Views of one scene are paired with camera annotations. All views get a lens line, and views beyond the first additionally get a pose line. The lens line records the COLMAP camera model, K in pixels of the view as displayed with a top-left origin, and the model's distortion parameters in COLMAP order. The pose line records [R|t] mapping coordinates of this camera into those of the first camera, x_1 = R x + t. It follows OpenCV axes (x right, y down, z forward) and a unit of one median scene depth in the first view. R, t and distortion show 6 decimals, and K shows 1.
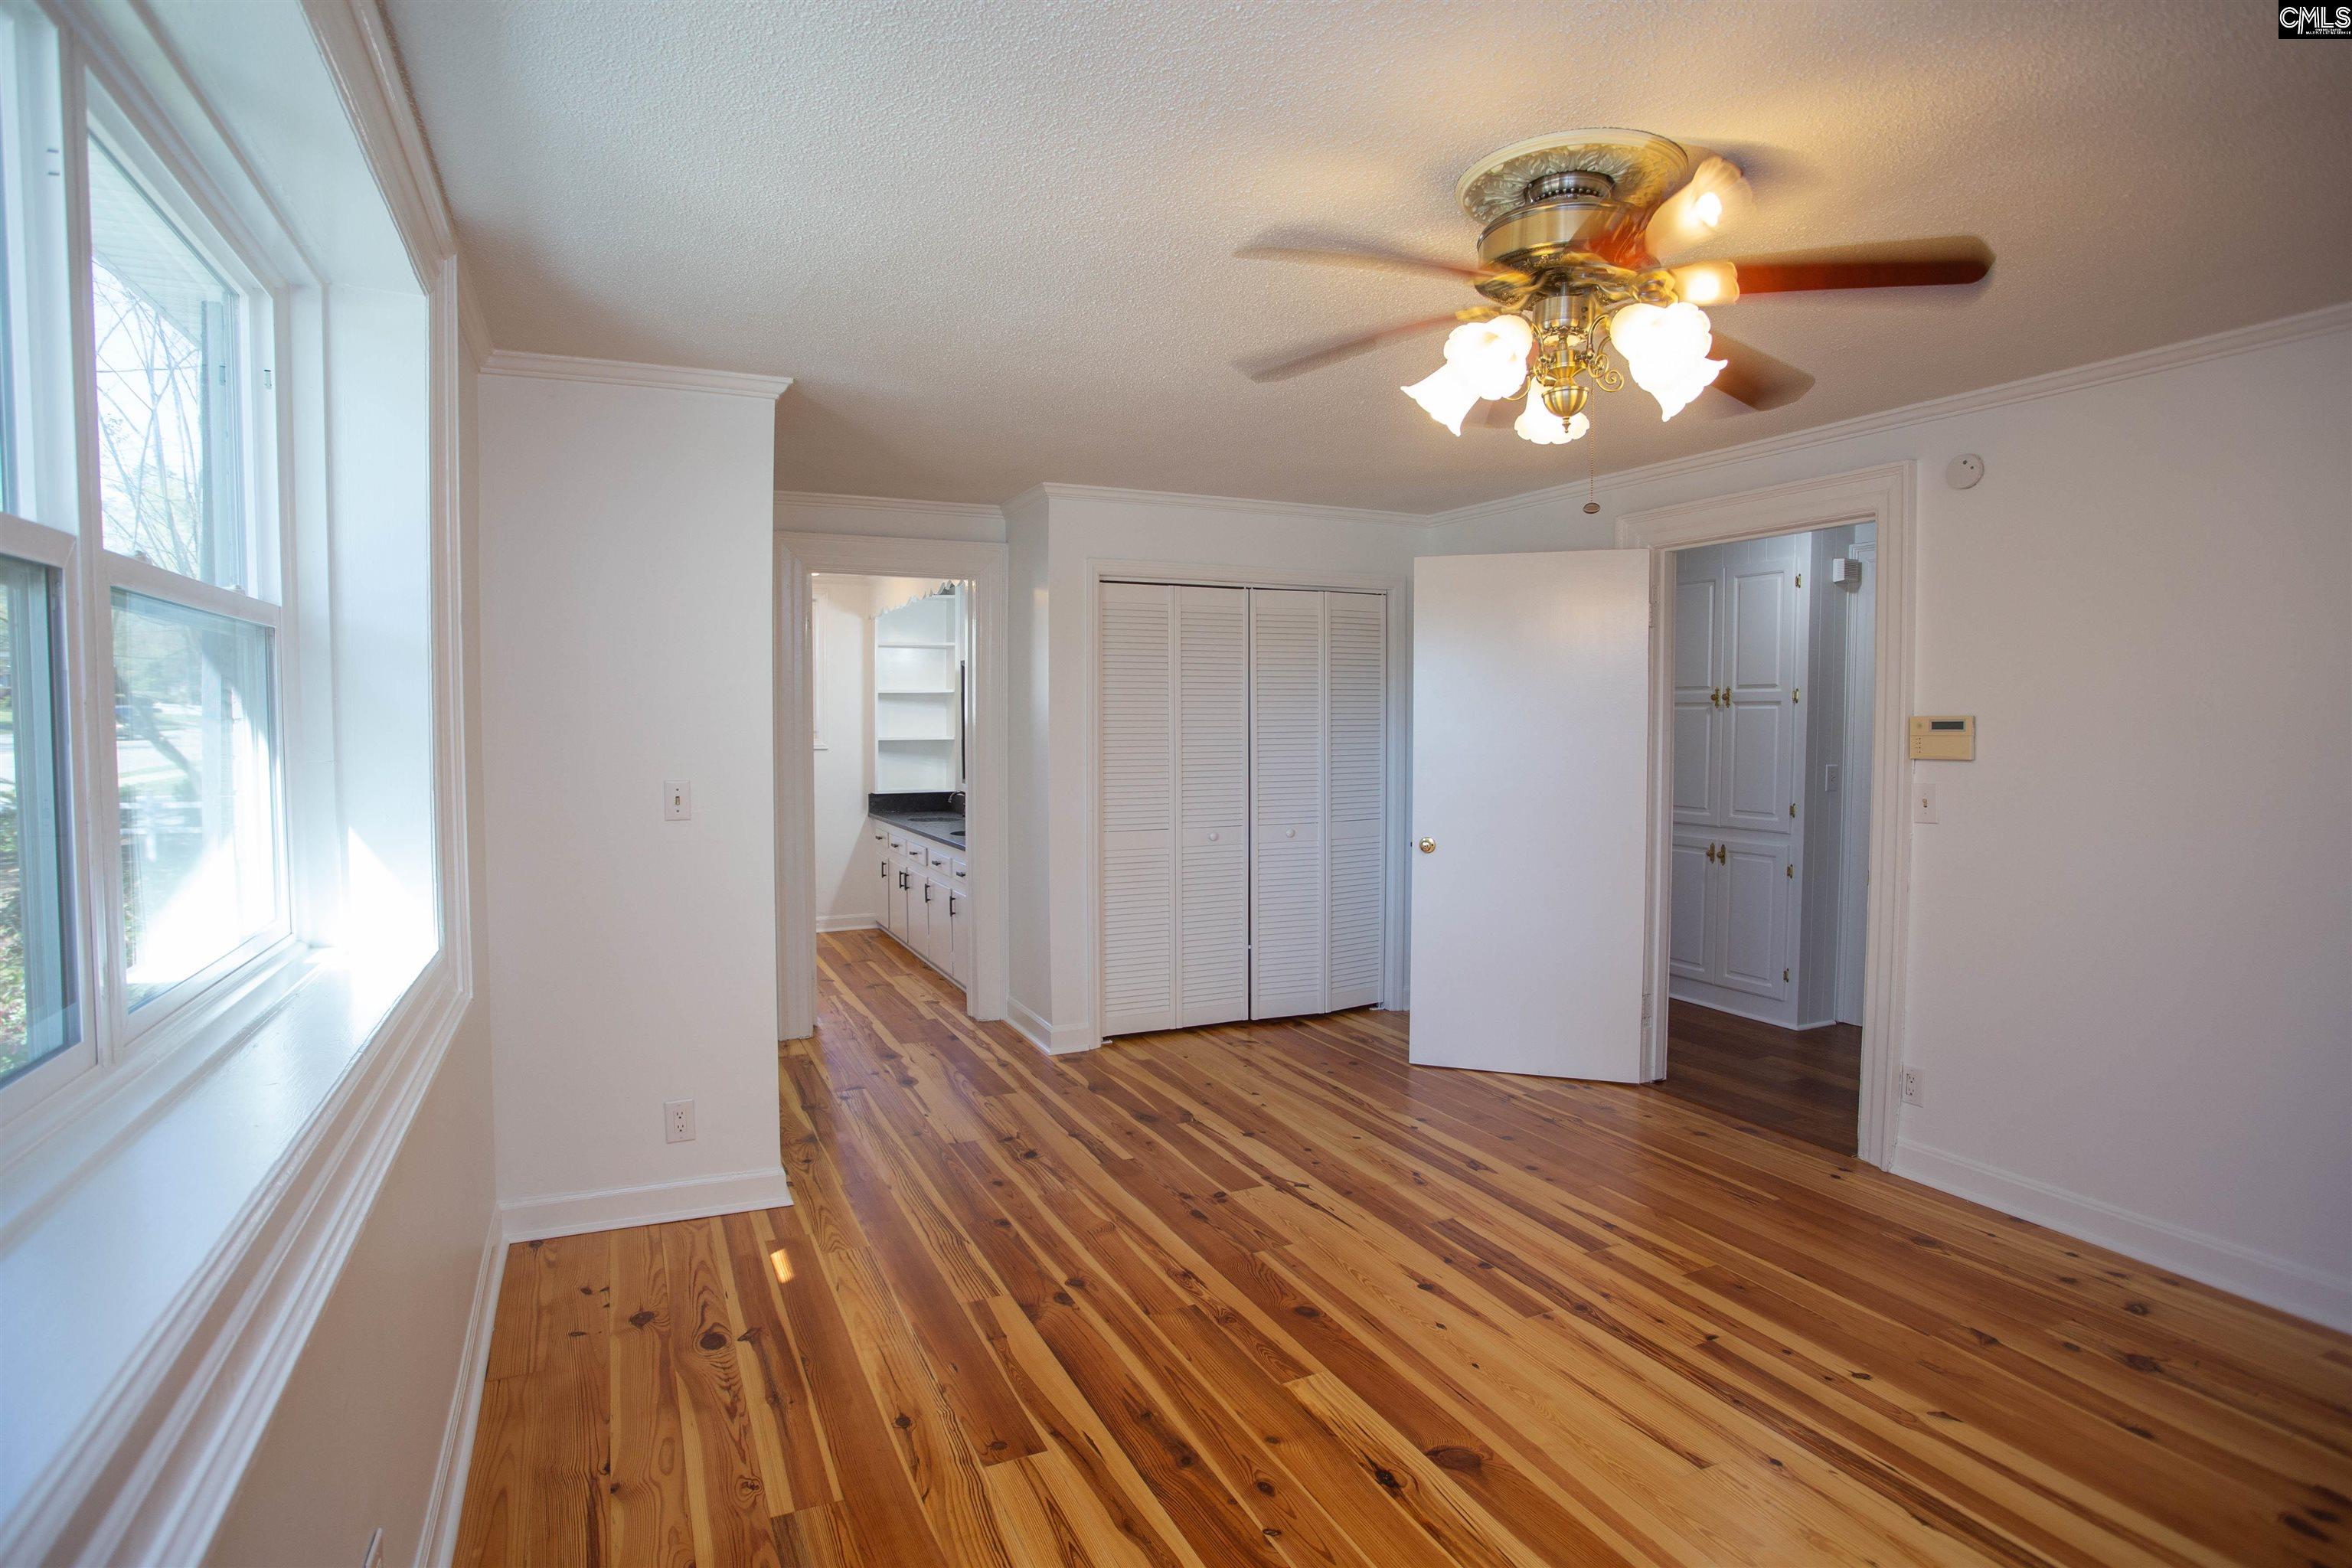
lens RADIAL K [[1227.9, 0, 1119.2], [0, 1227.9, 763.7], [0, 0, 1]] dist [-0.089339, 0.040593]
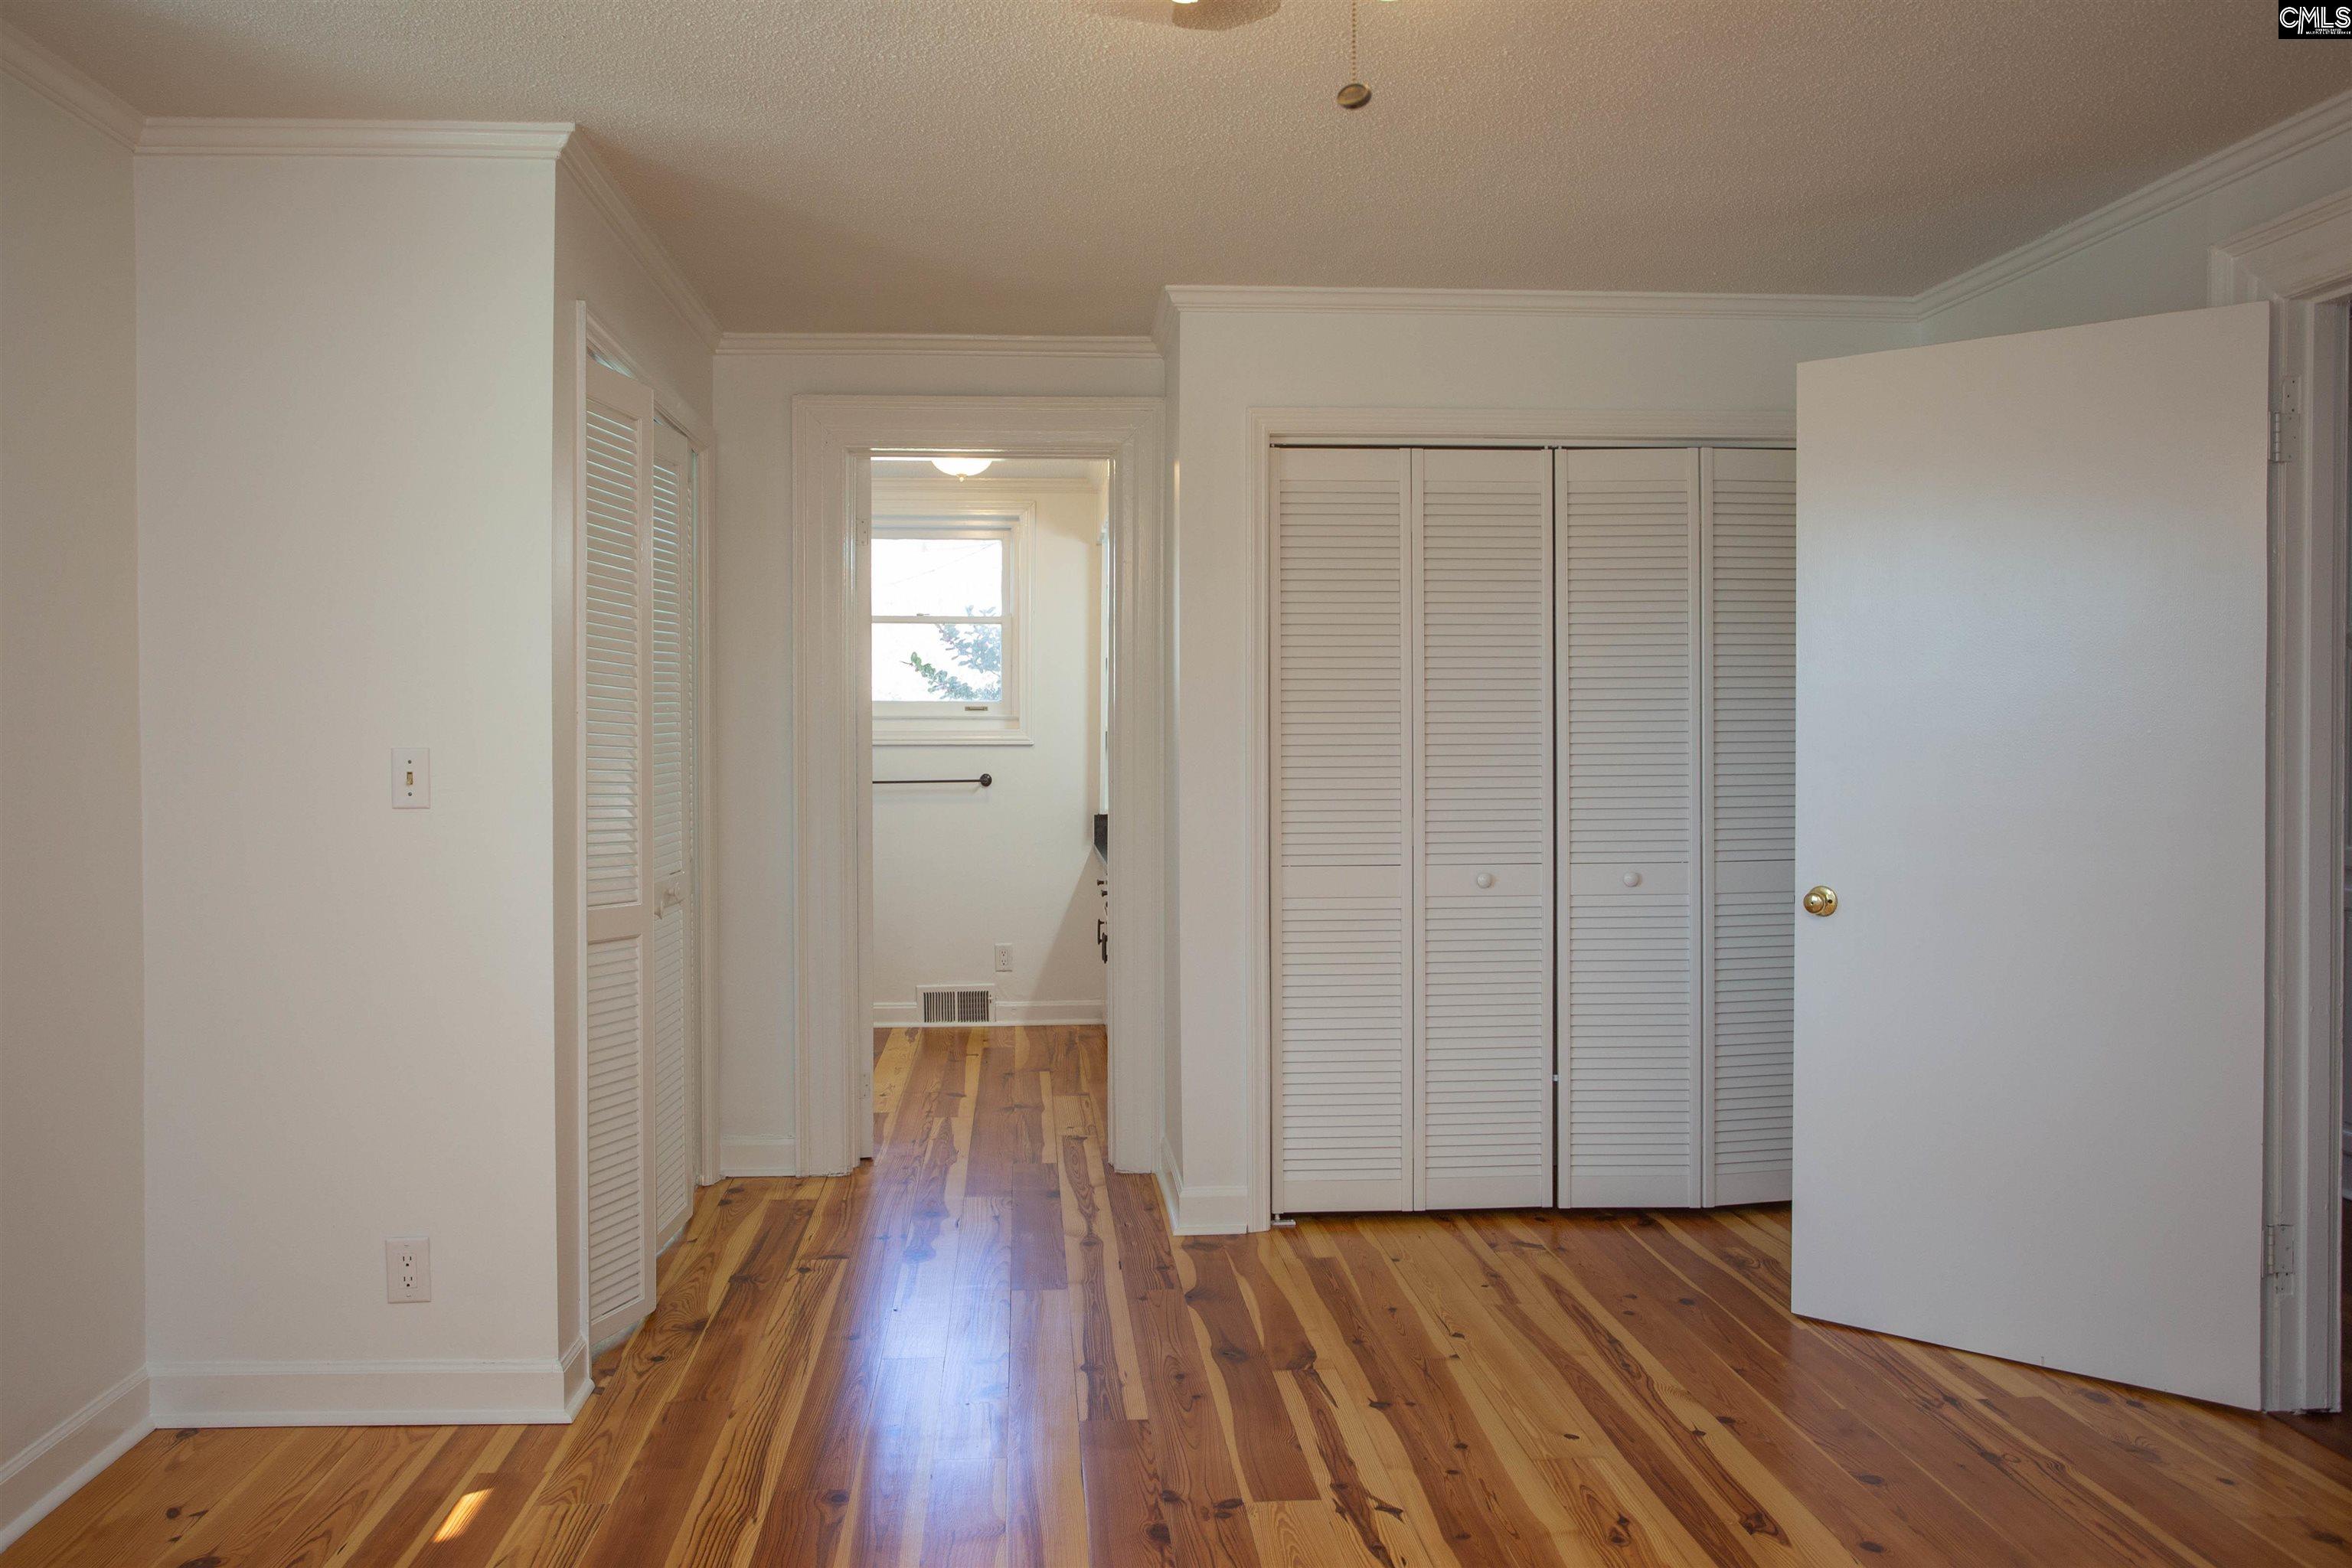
lens RADIAL K [[1834.9, 0, 1176.0], [0, 1834.9, 784.0], [0, 0, 1]] dist [-0.050741, 0.056071]
pose [[0.936016, 0.007171, -0.351885, 0.328846], [-0.011907, 0.999865, -0.011297, 0.033933], [0.351756, 0.014764, 0.935975, 0.195044]]
